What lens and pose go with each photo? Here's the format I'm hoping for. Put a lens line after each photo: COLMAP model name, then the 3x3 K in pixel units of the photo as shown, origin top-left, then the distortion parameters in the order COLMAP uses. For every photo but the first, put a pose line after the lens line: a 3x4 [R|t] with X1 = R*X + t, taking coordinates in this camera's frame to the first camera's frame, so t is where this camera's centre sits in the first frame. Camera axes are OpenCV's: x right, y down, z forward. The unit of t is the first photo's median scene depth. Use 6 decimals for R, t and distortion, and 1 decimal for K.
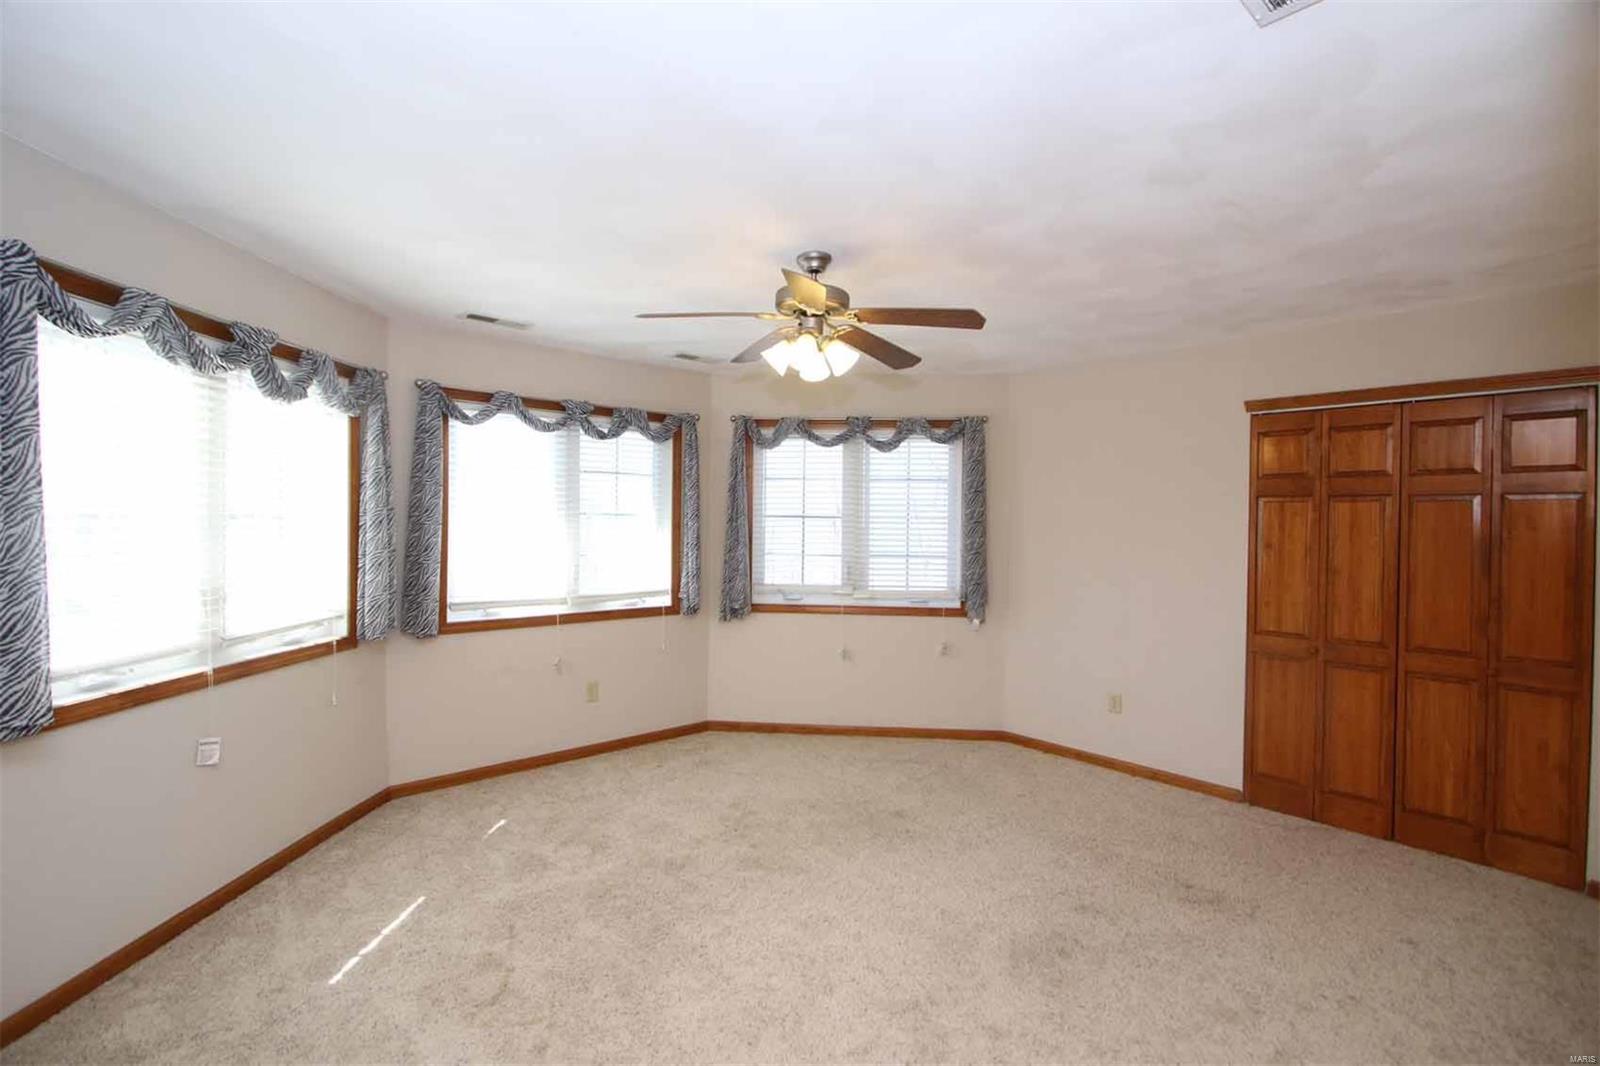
lens RADIAL K [[738.6, 0, 783.0], [0, 738.6, 530.6], [0, 0, 1]] dist [-0.013853, 0.000216]
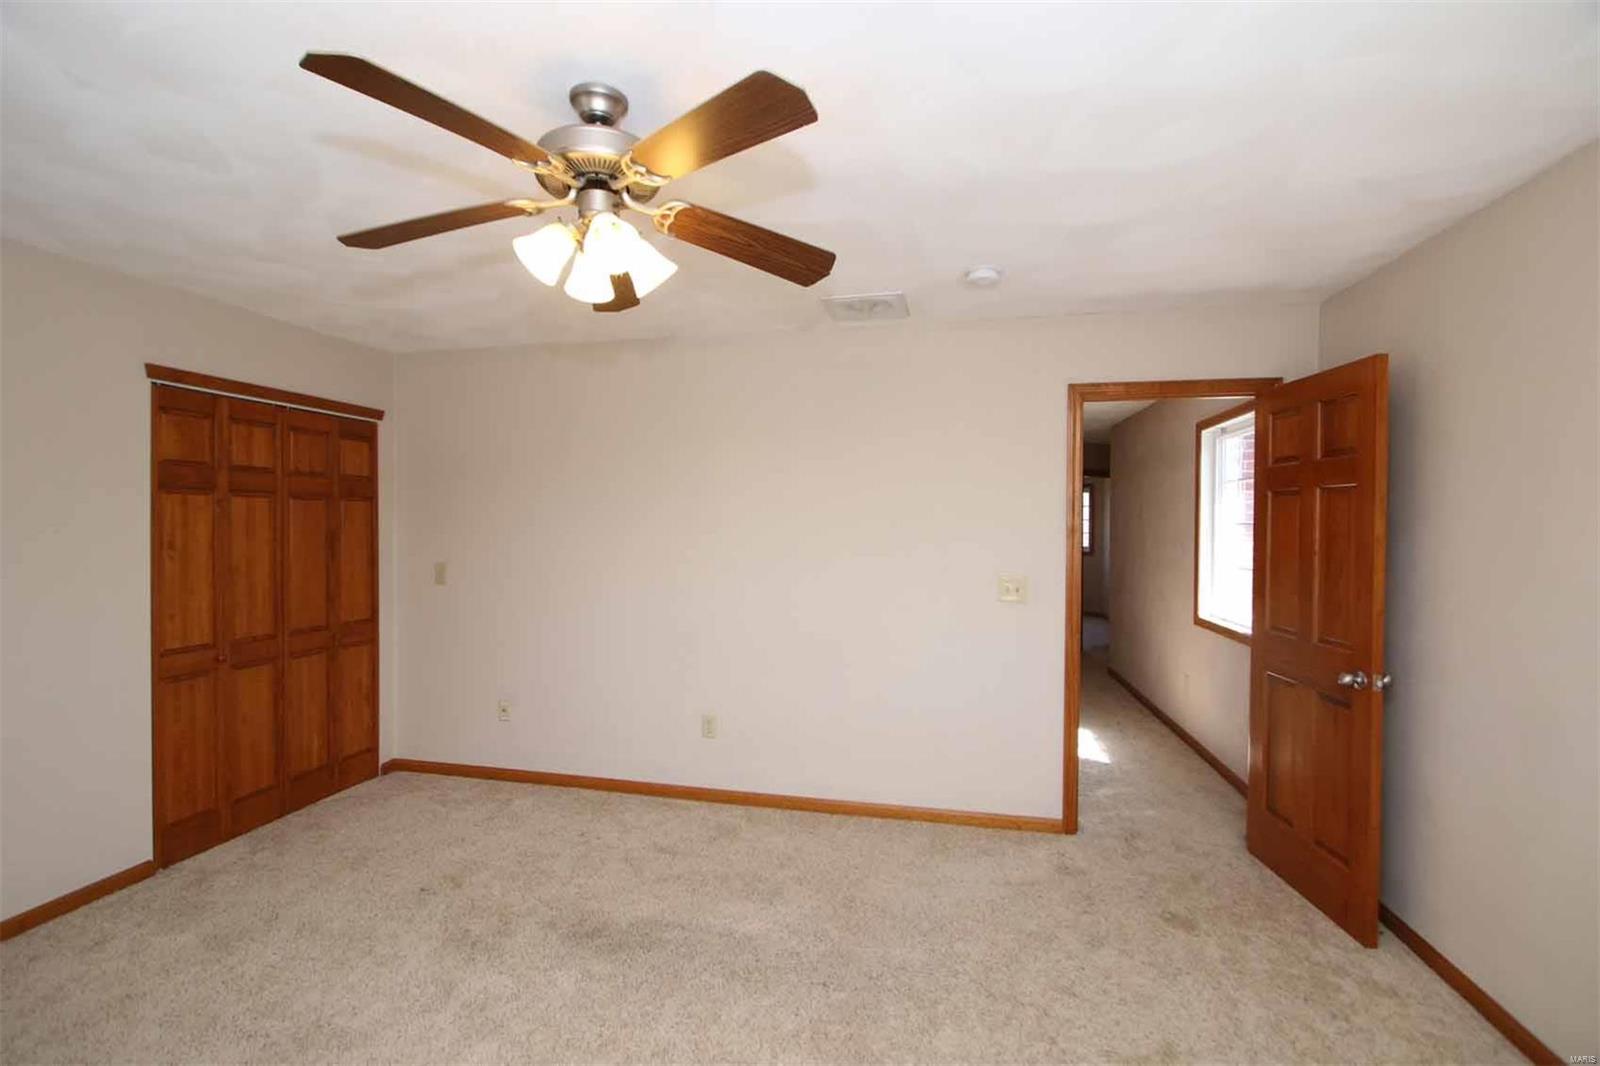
lens RADIAL K [[738.6, 0, 783.0], [0, 738.6, 530.6], [0, 0, 1]] dist [-0.013853, 0.000216]
pose [[-0.588845, -0.023589, 0.807901, -0.426259], [-0.006455, 0.999679, 0.024485, -0.022746], [-0.808220, 0.009203, -0.588809, 0.974851]]
